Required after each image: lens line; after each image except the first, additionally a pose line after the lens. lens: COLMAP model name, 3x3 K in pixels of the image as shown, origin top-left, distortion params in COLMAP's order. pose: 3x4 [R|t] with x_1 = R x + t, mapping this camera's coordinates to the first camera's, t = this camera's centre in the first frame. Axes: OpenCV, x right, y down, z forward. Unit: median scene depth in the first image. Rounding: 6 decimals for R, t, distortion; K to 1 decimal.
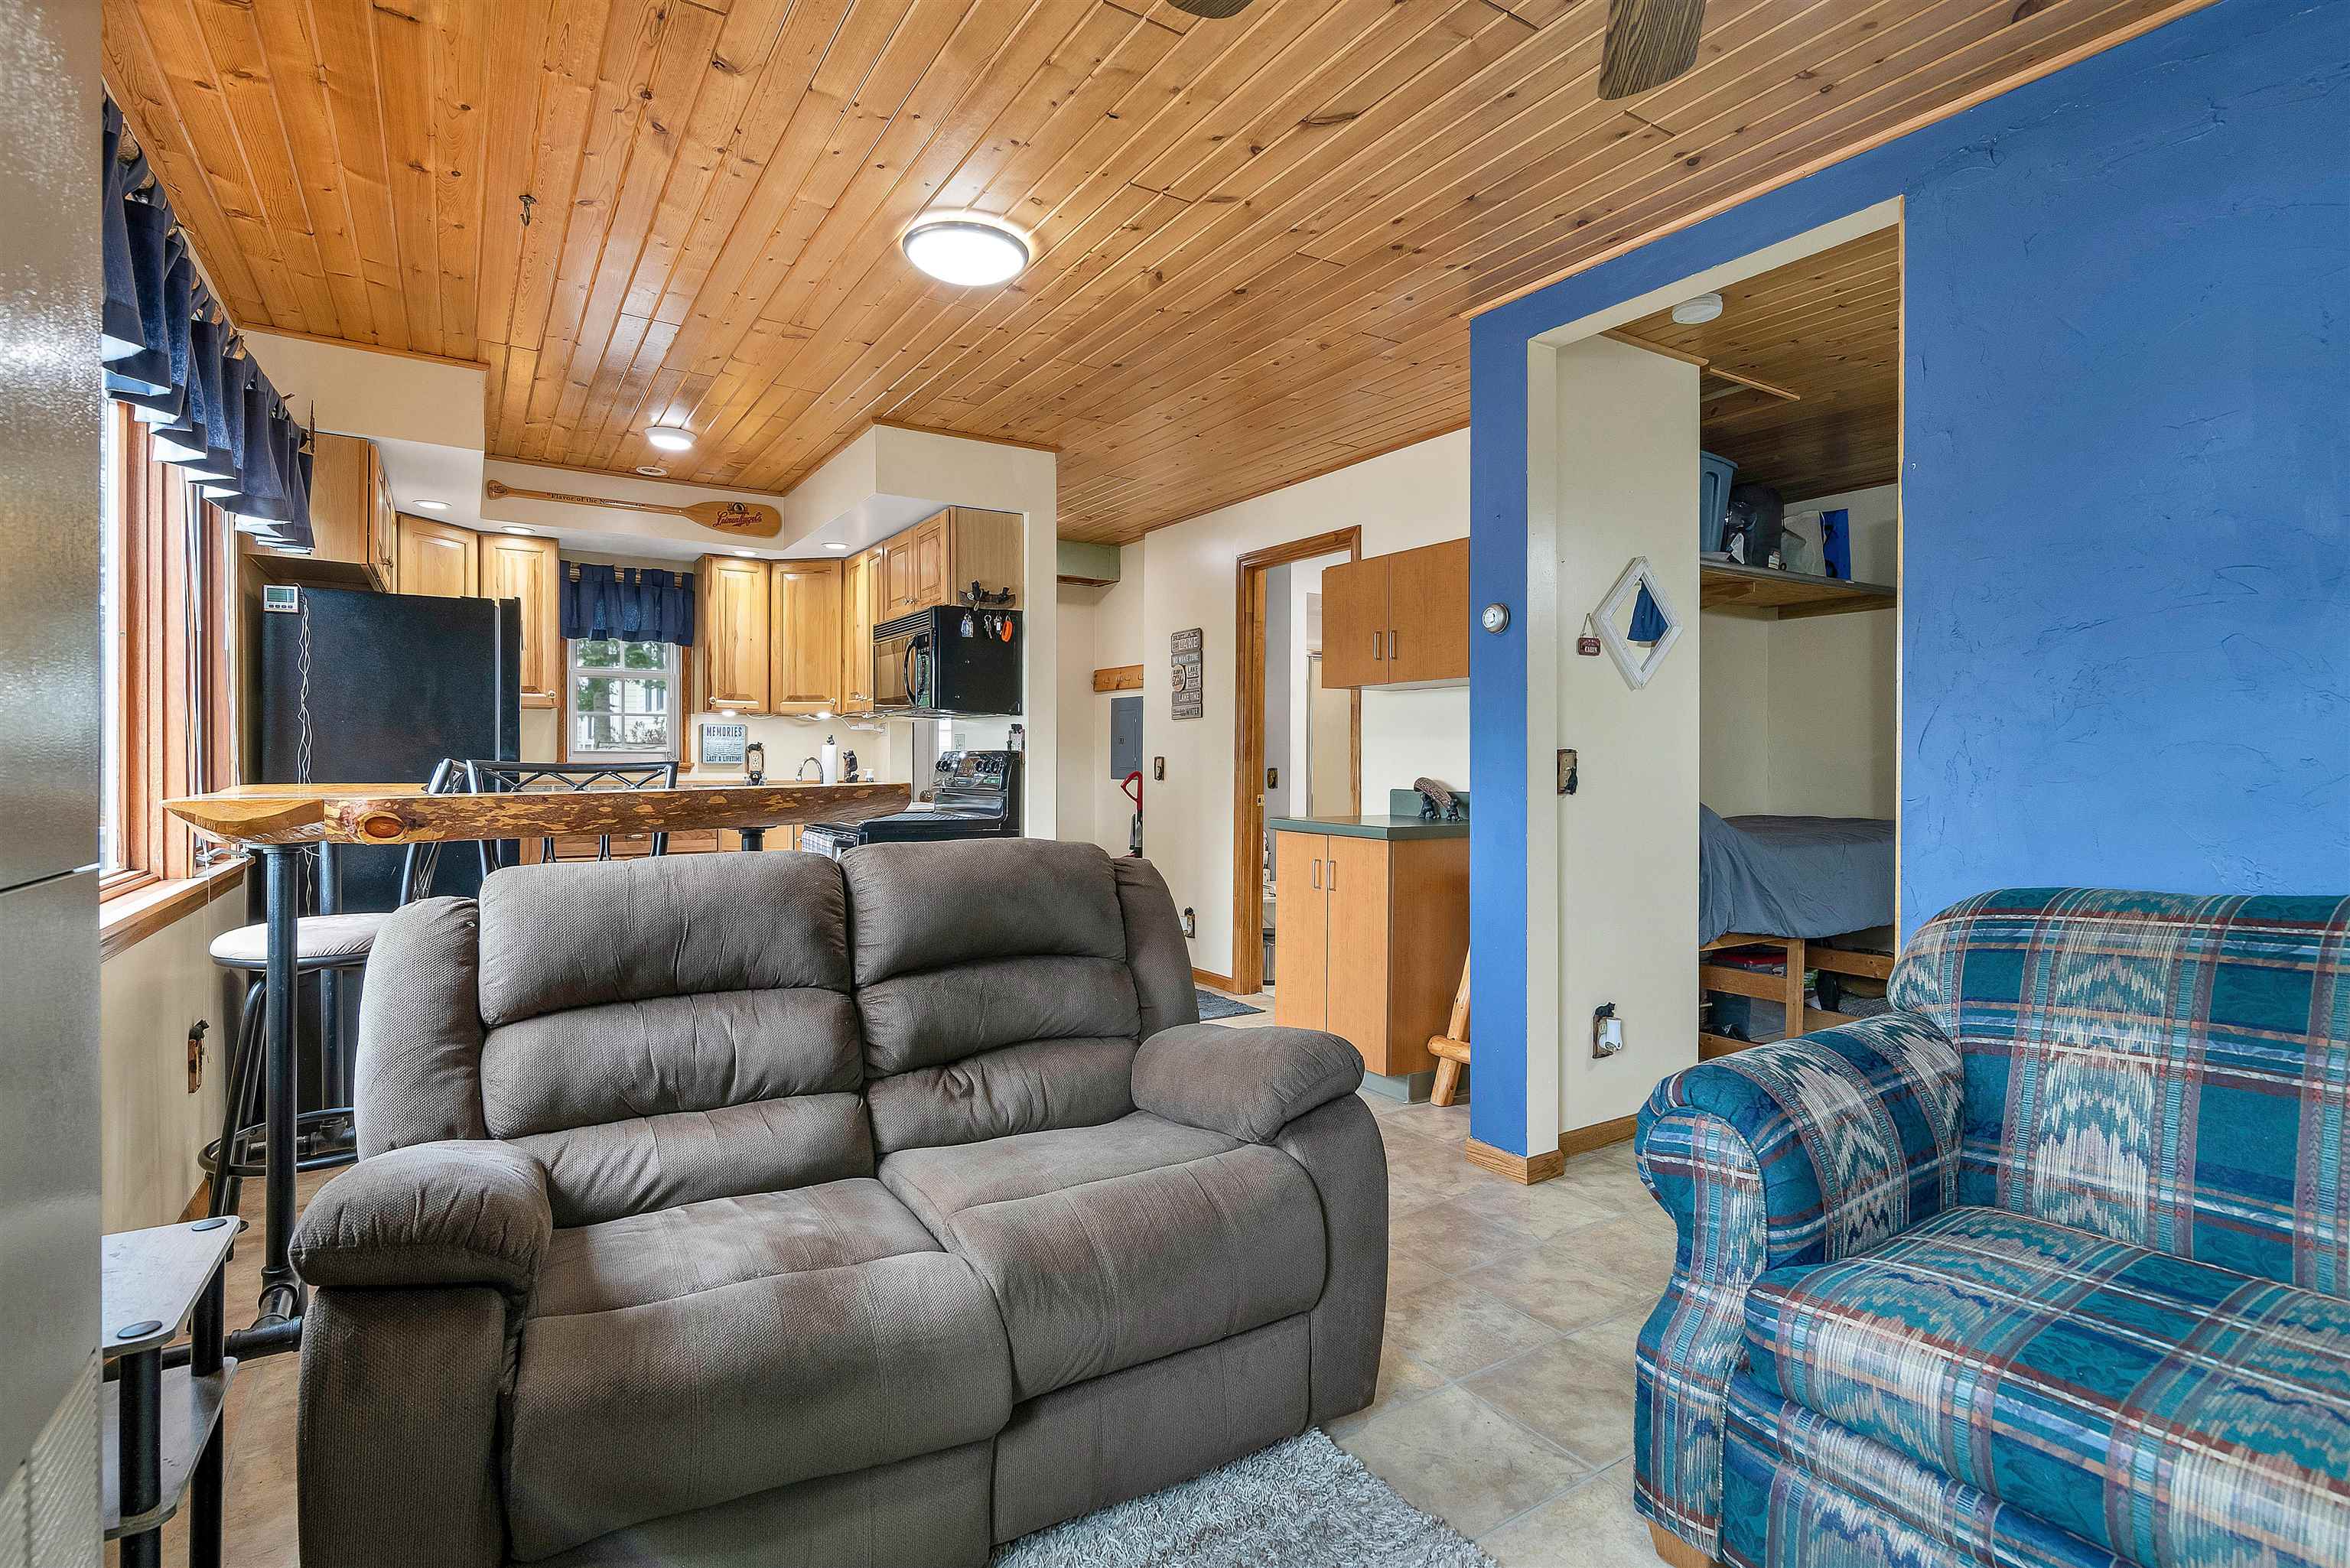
lens RADIAL K [[1093.5, 0, 1175.0], [0, 1093.5, 784.0], [0, 0, 1]] dist [0.000816, 0.000258]
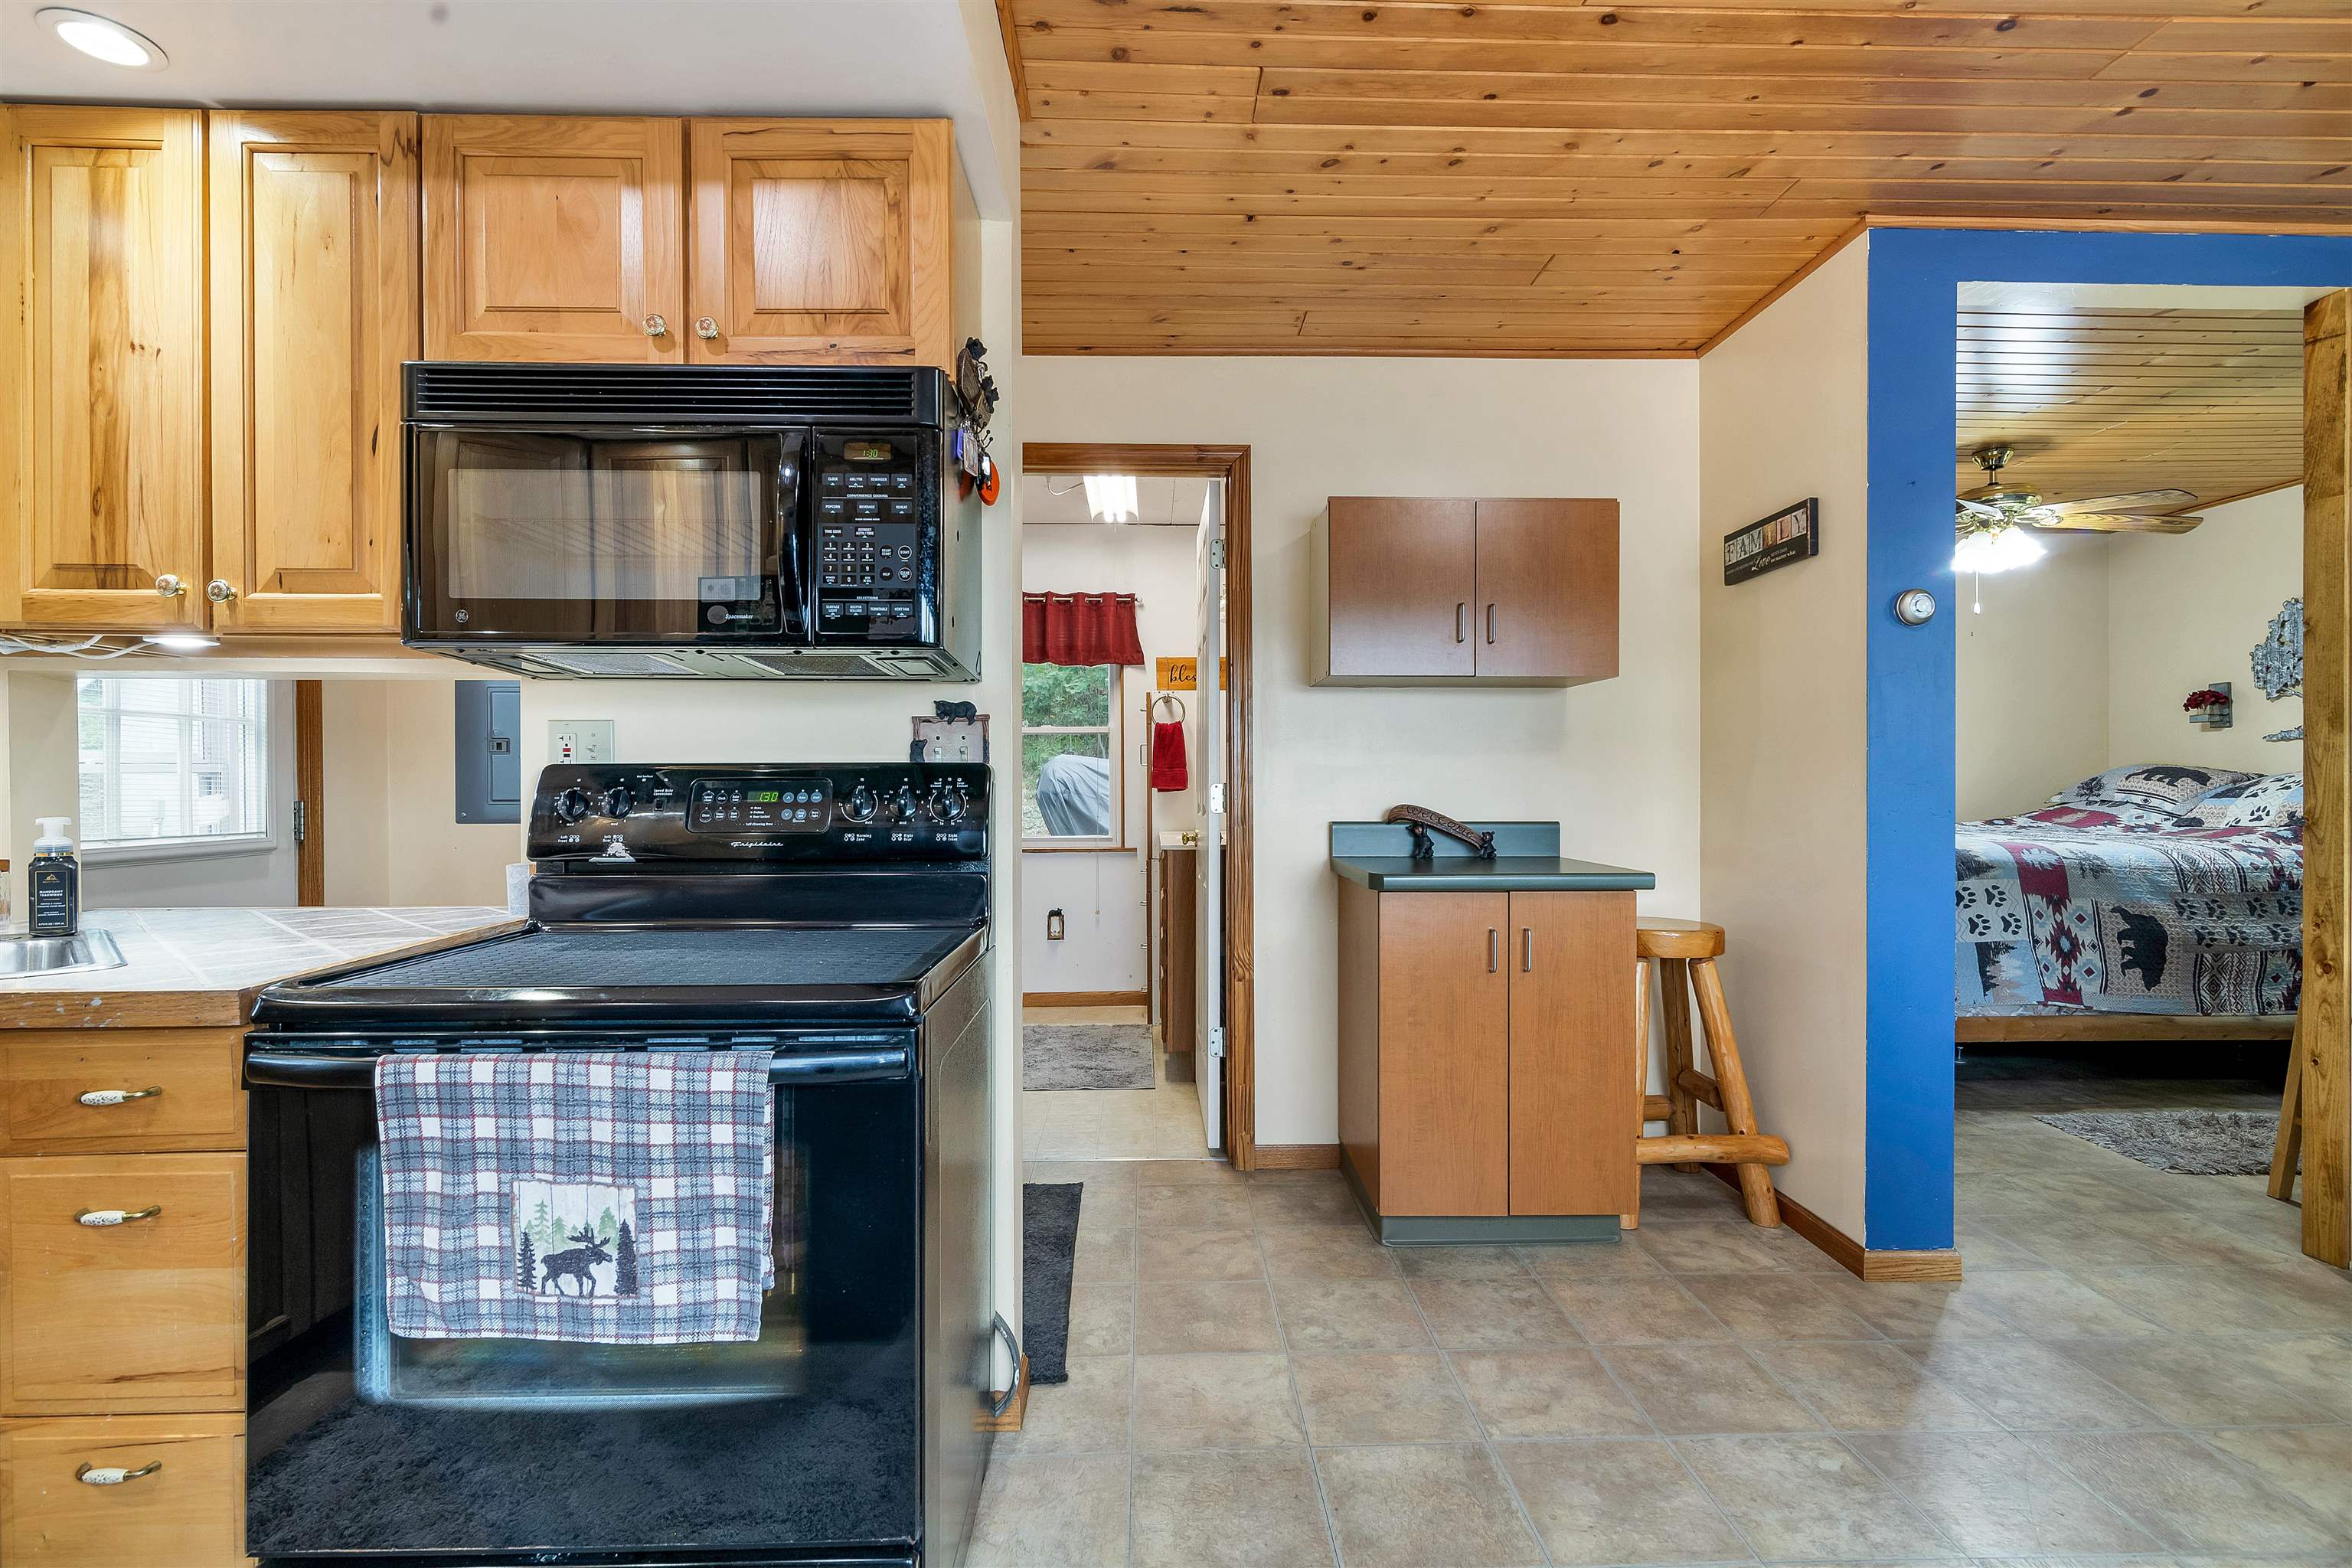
lens RADIAL K [[1094.5, 0, 1176.0], [0, 1094.5, 784.0], [0, 0, 1]] dist [0.000816, 0.000258]
pose [[0.518917, -0.006644, 0.854799, -0.491669], [0.026802, 0.999605, -0.008501, -0.017095], [-0.854404, 0.027321, 0.518890, 0.740903]]
